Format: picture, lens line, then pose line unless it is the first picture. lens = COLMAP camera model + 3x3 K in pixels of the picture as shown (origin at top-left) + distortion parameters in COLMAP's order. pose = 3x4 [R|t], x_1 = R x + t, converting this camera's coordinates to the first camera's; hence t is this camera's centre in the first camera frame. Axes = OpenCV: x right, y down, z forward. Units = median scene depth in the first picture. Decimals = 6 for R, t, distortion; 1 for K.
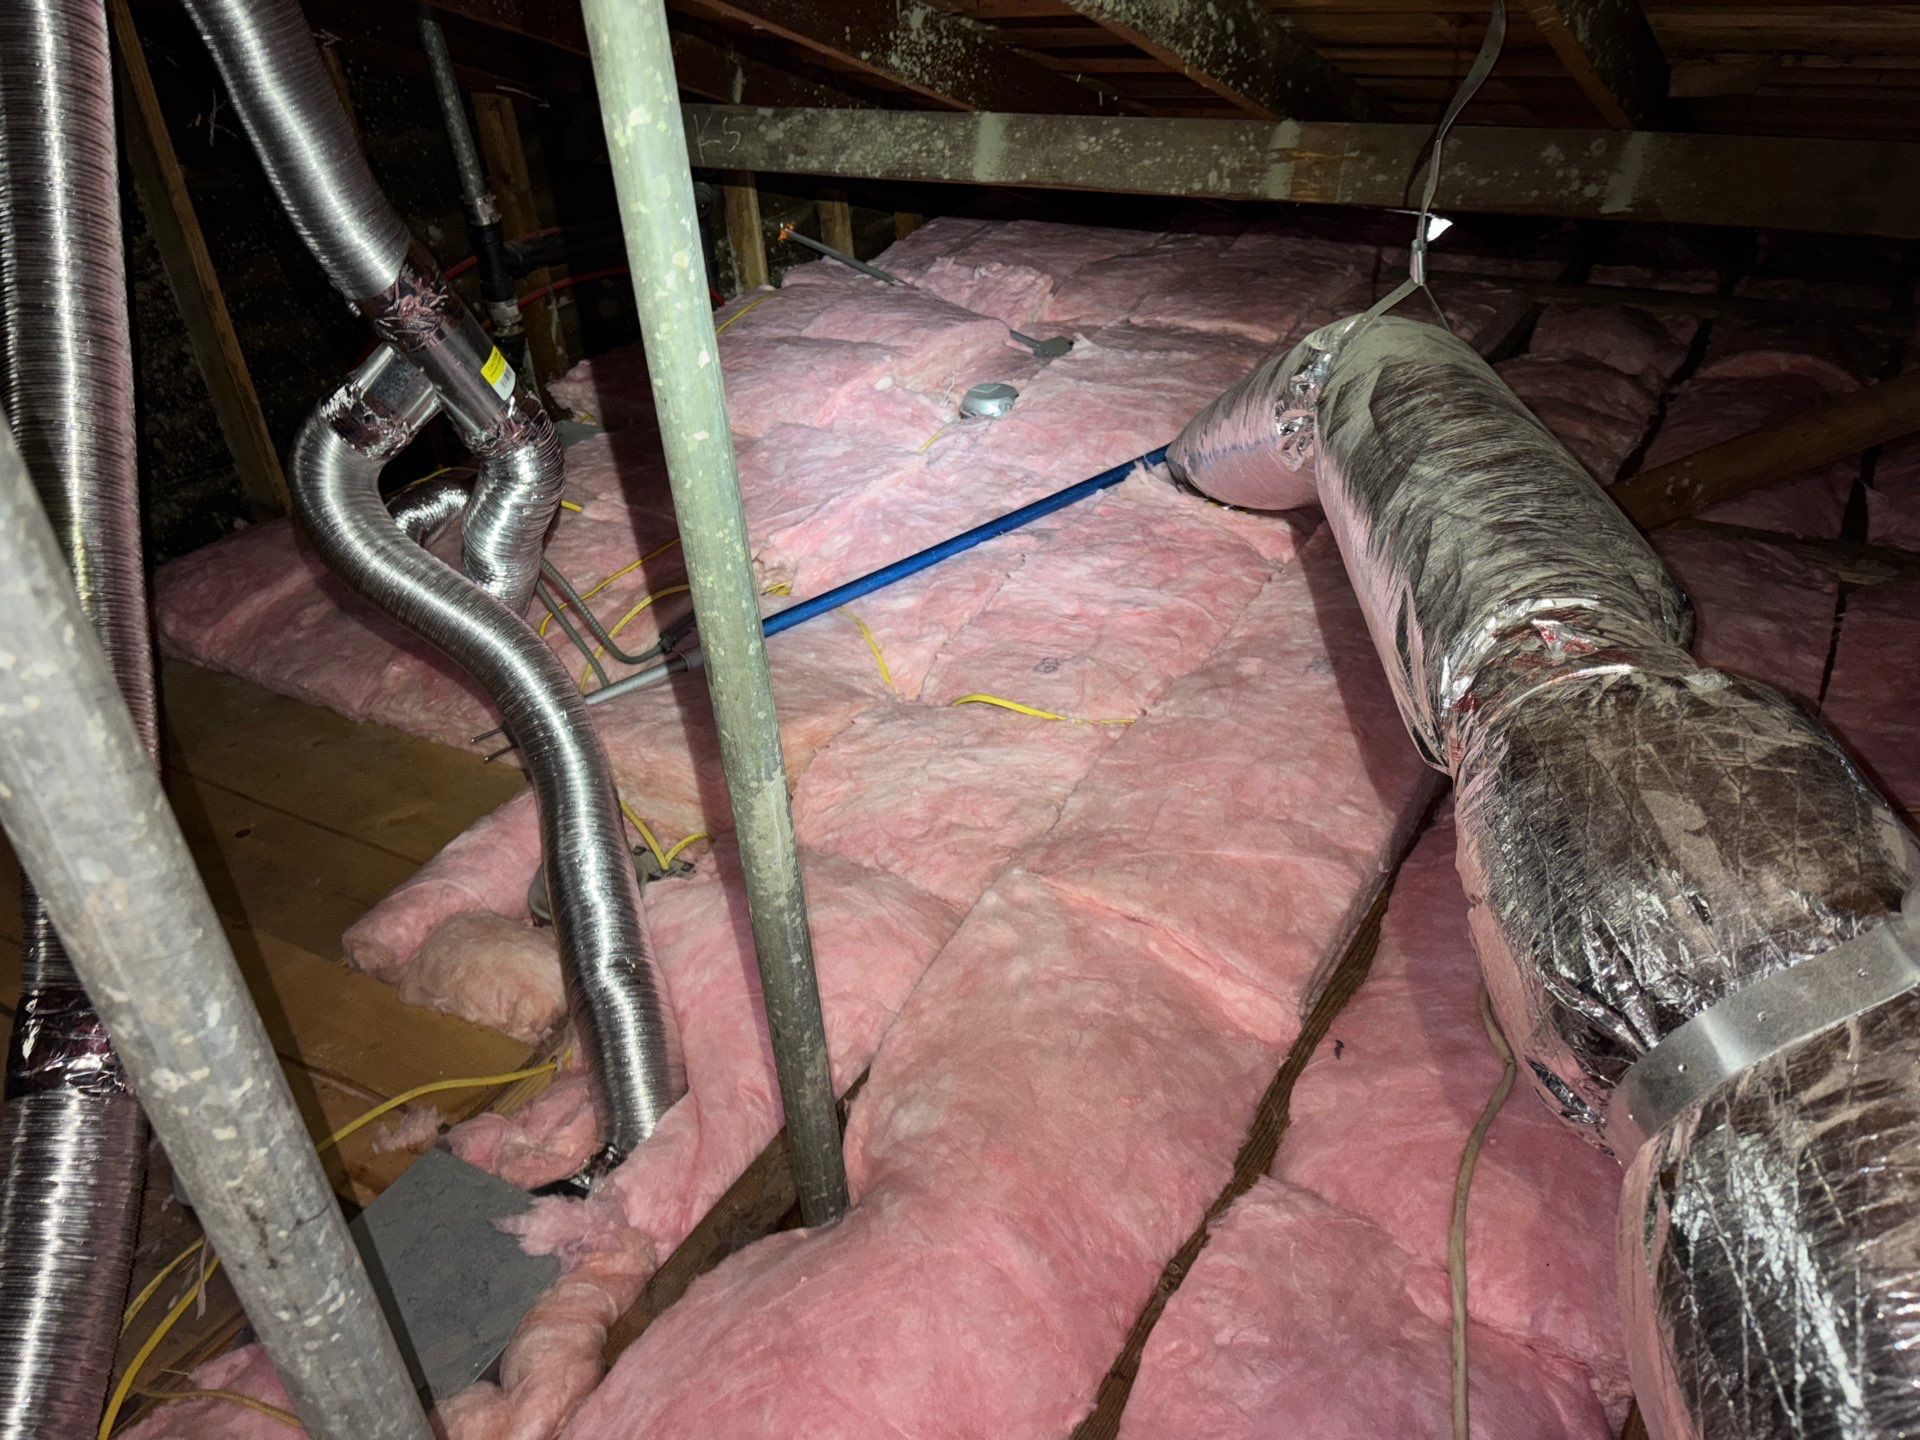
lens RADIAL K [[1435.3, 0, 962.5], [0, 1435.3, 719.0], [0, 0, 1]] dist [0.018021, -0.034679]
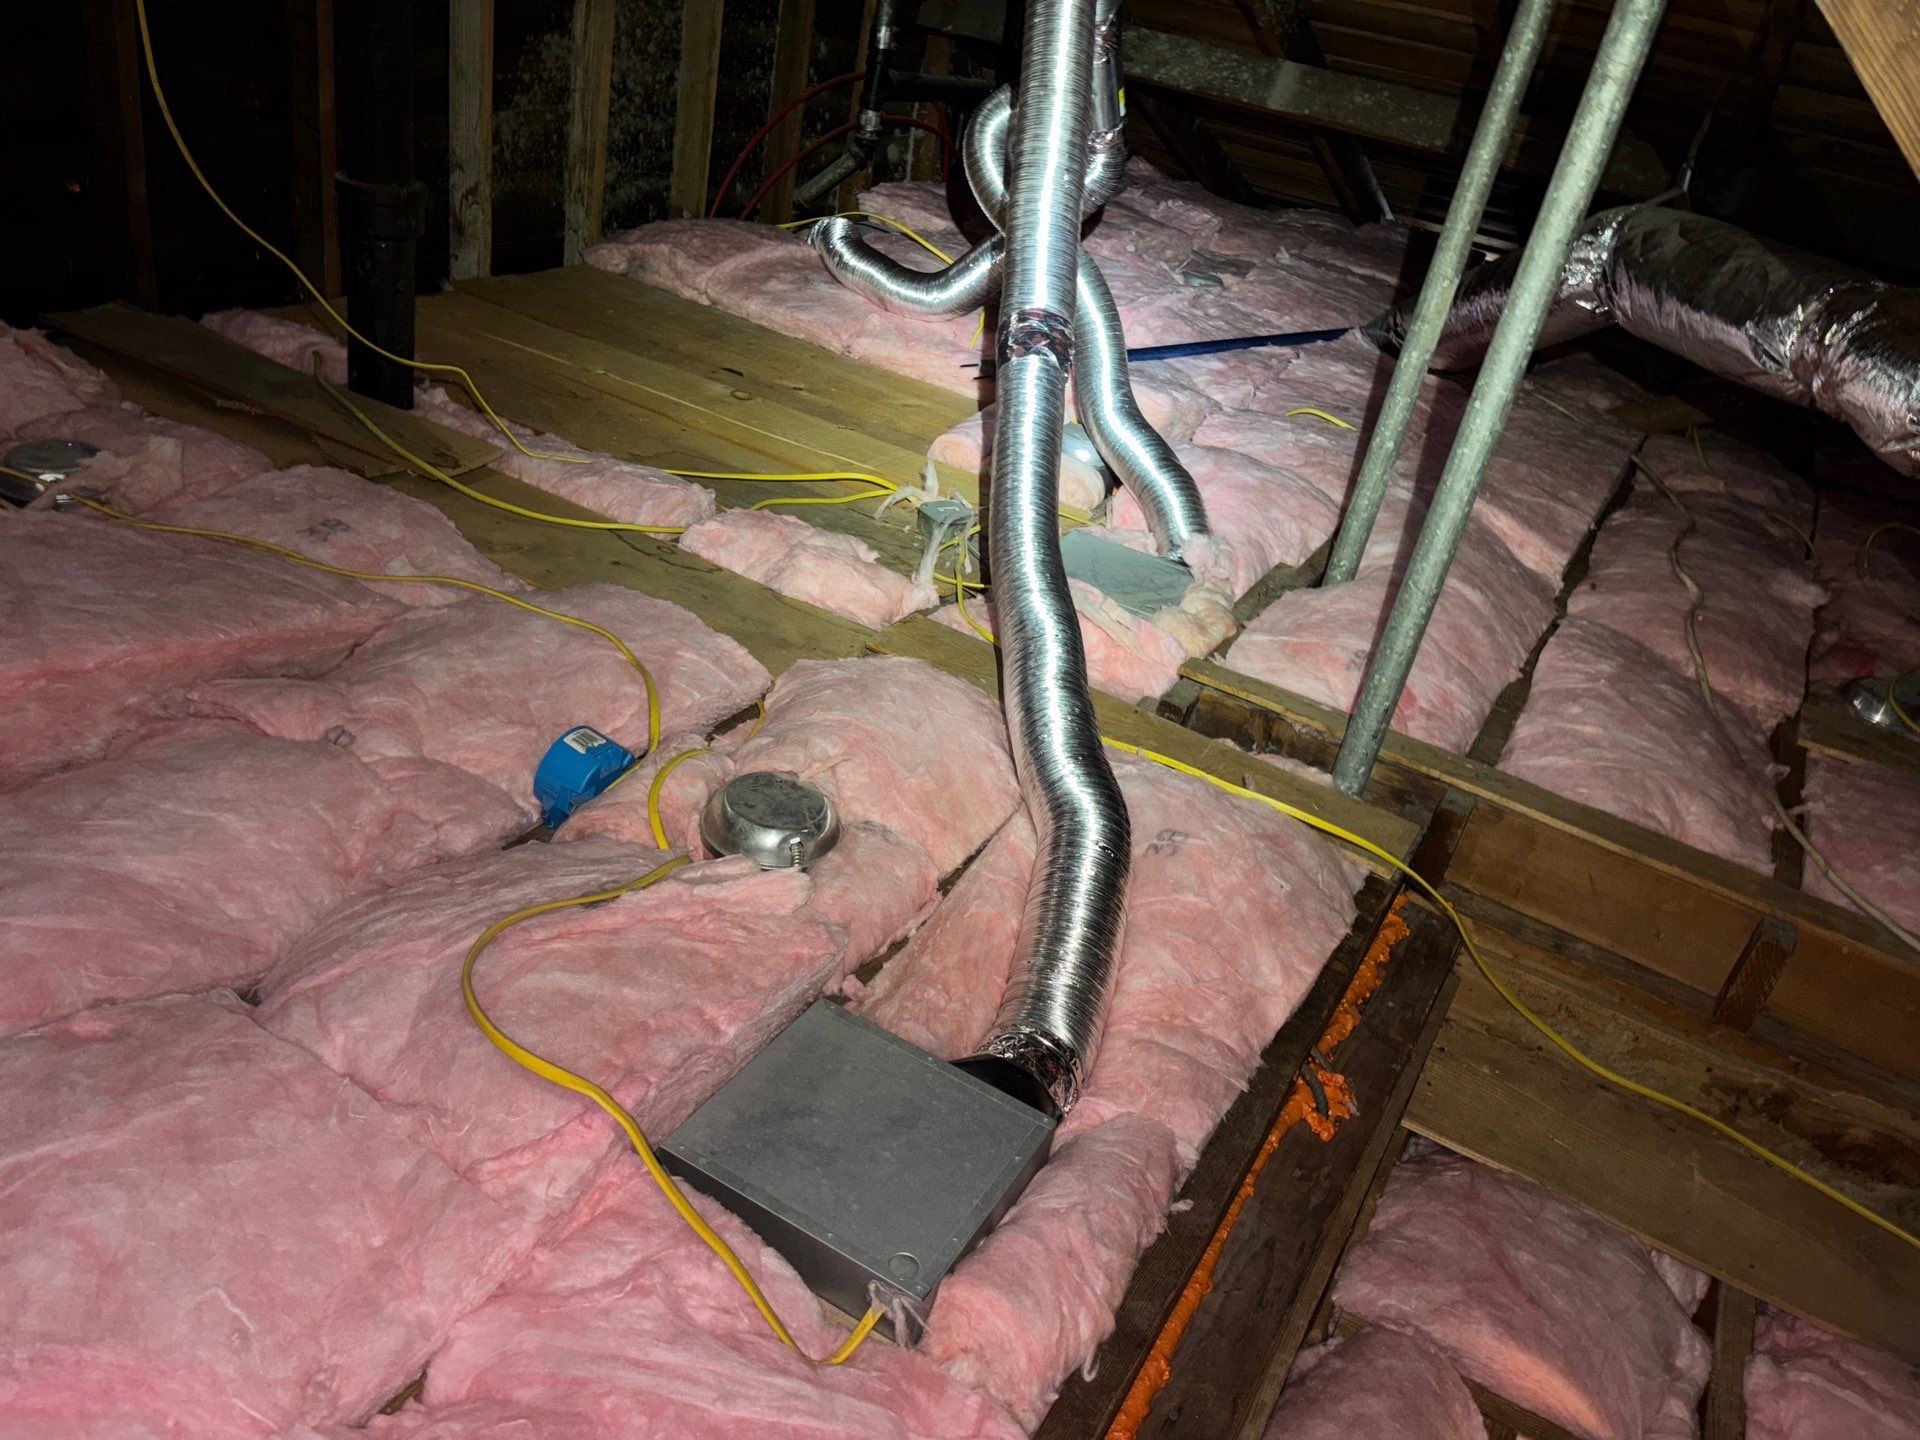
lens RADIAL K [[1435.3, 0, 957.8], [0, 1435.3, 719.8], [0, 0, 1]] dist [0.018021, -0.034679]
pose [[0.968697, 0.193753, 0.155193, -0.371365], [-0.187321, 0.980747, -0.055192, 0.327003], [-0.162899, 0.024393, 0.986341, -0.292360]]
